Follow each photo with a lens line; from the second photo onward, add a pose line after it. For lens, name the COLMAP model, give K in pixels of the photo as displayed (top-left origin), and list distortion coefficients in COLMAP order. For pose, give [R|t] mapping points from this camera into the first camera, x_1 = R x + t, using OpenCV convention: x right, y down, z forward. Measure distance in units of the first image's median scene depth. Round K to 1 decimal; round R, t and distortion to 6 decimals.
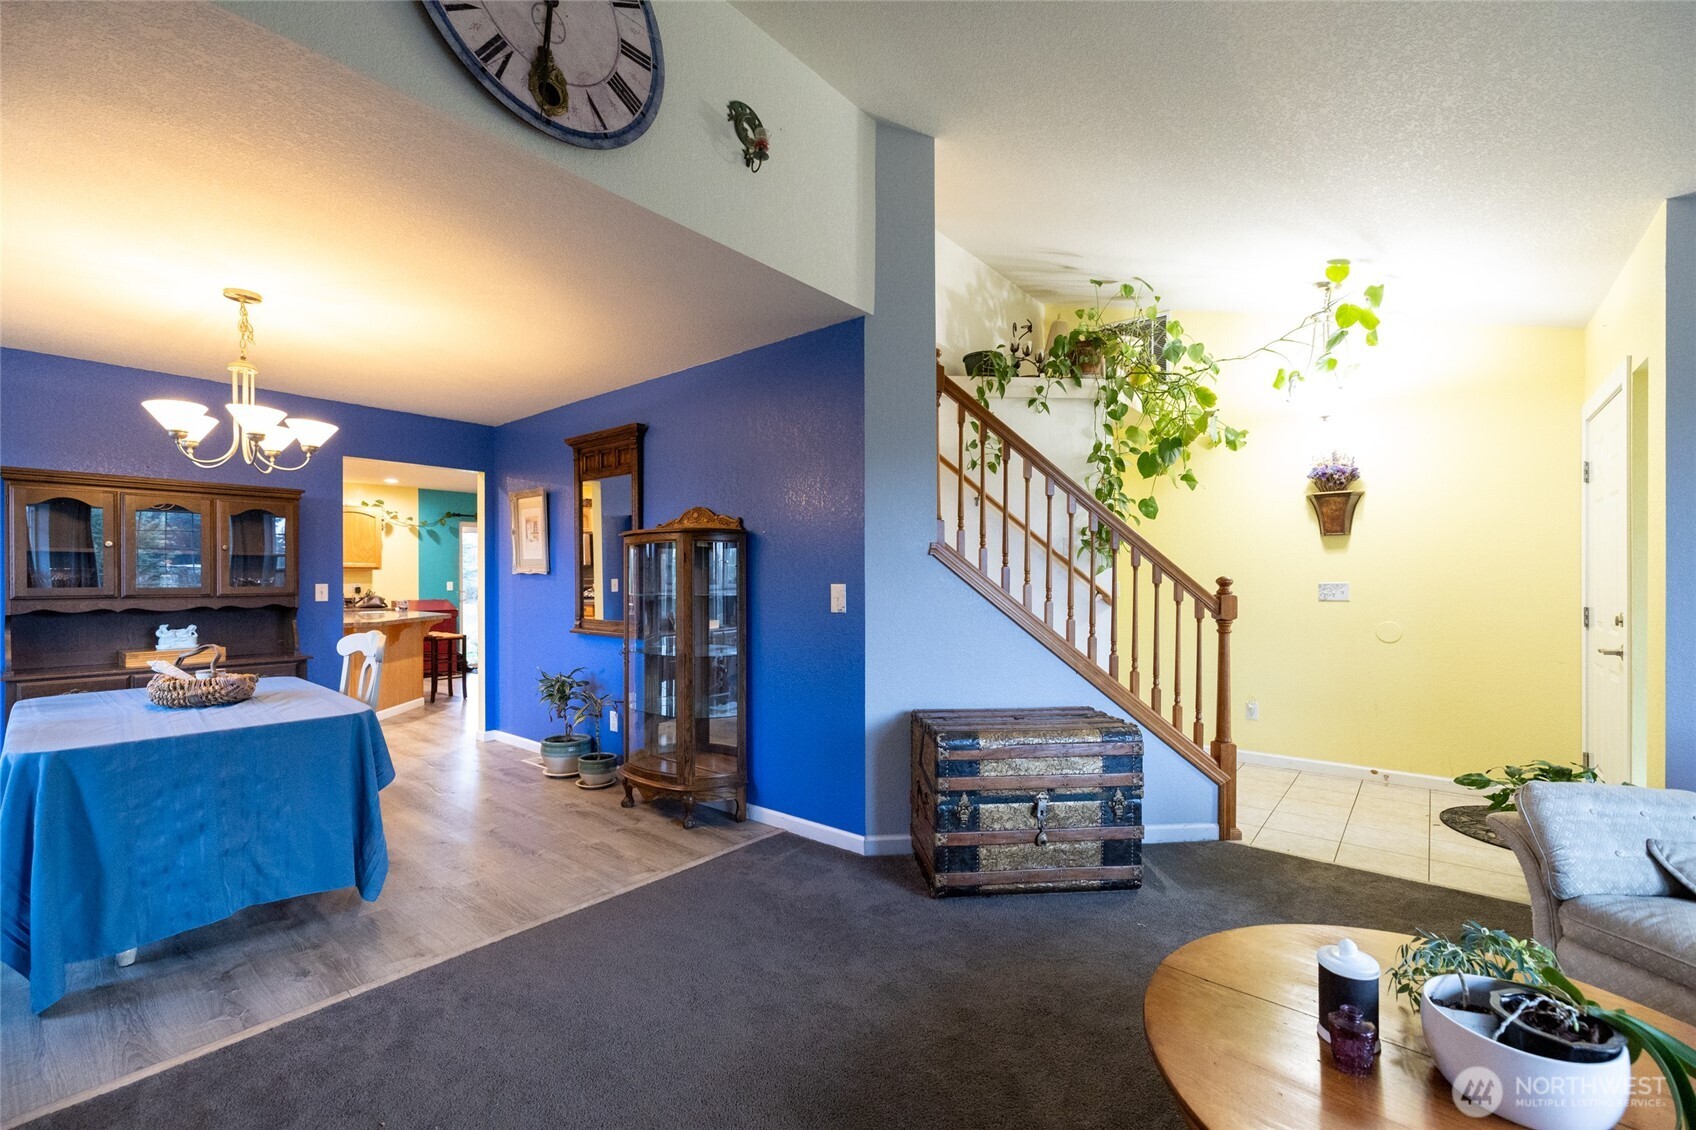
lens RADIAL K [[713.9, 0, 848.0], [0, 713.9, 576.0], [0, 0, 1]] dist [0.001396, -0.000105]
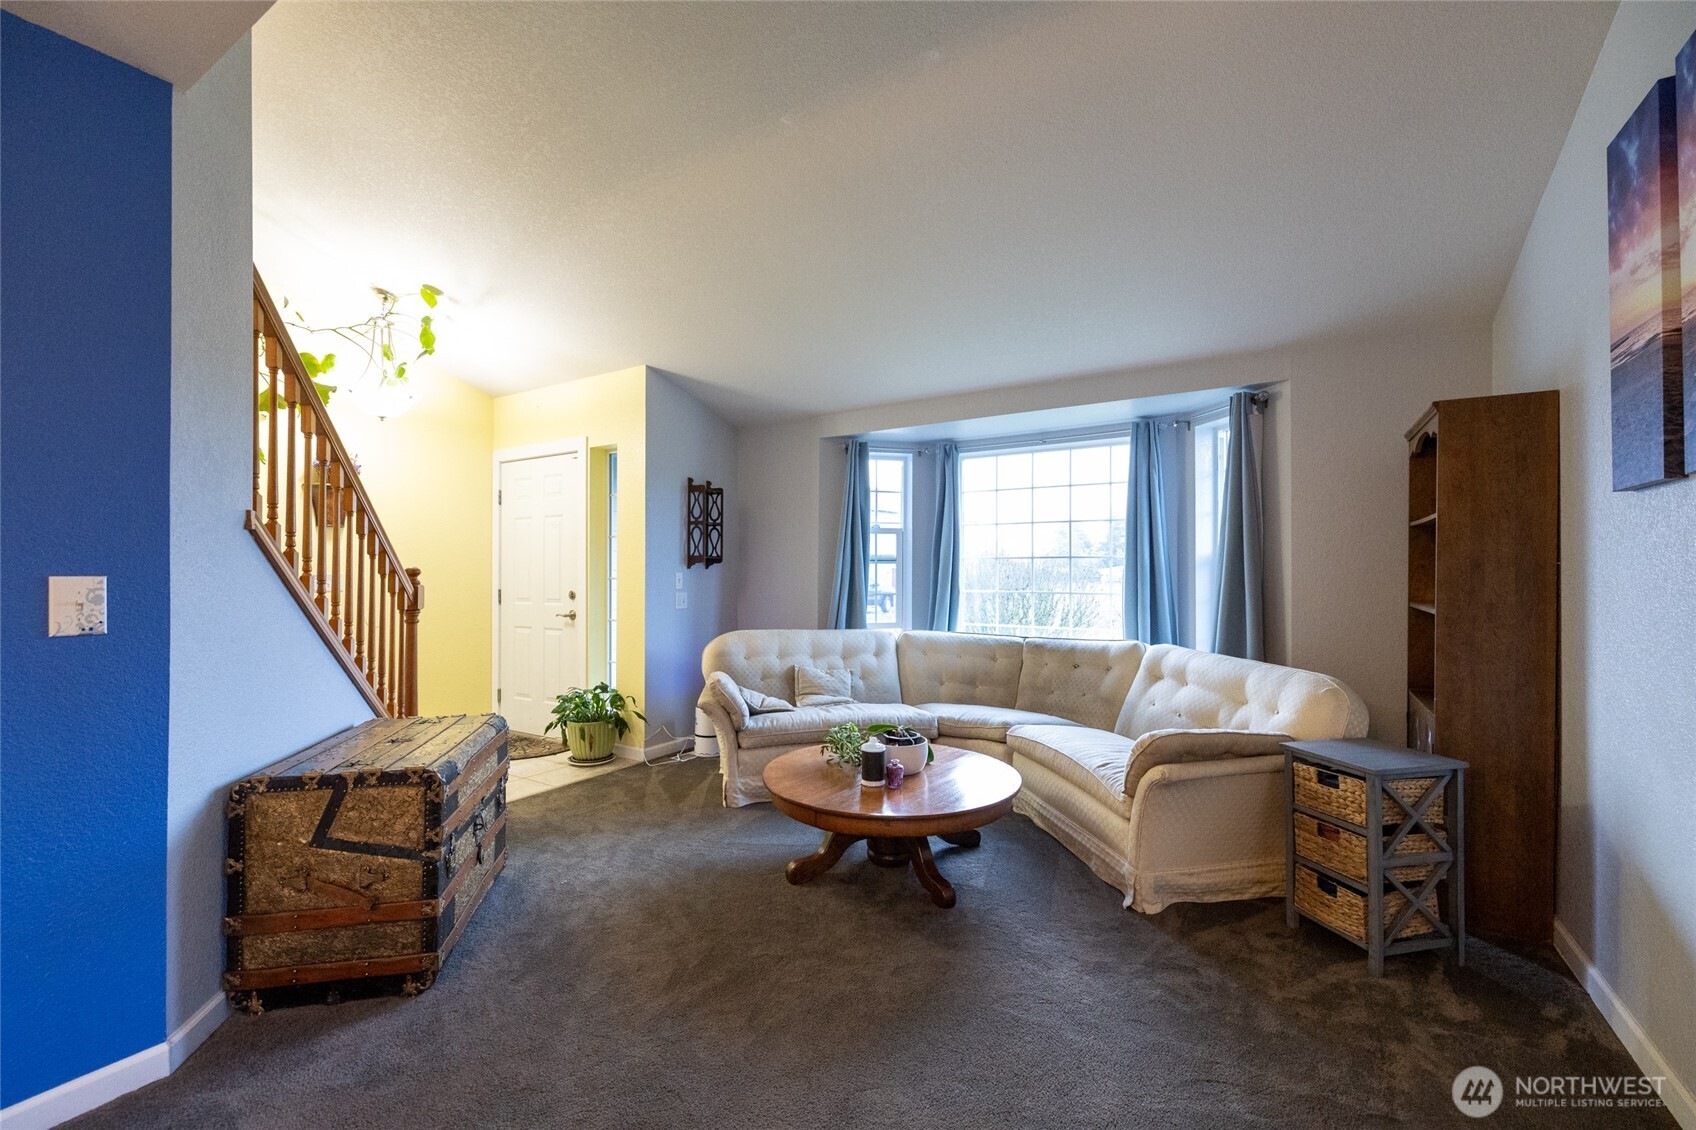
lens RADIAL K [[713.9, 0, 849.3], [0, 713.9, 567.8], [0, 0, 1]] dist [0.001396, -0.000105]
pose [[-0.132147, 0.006558, 0.991208, -0.581924], [-0.007113, 0.999946, -0.007564, 0.005118], [-0.991205, -0.008050, -0.132093, 0.554584]]
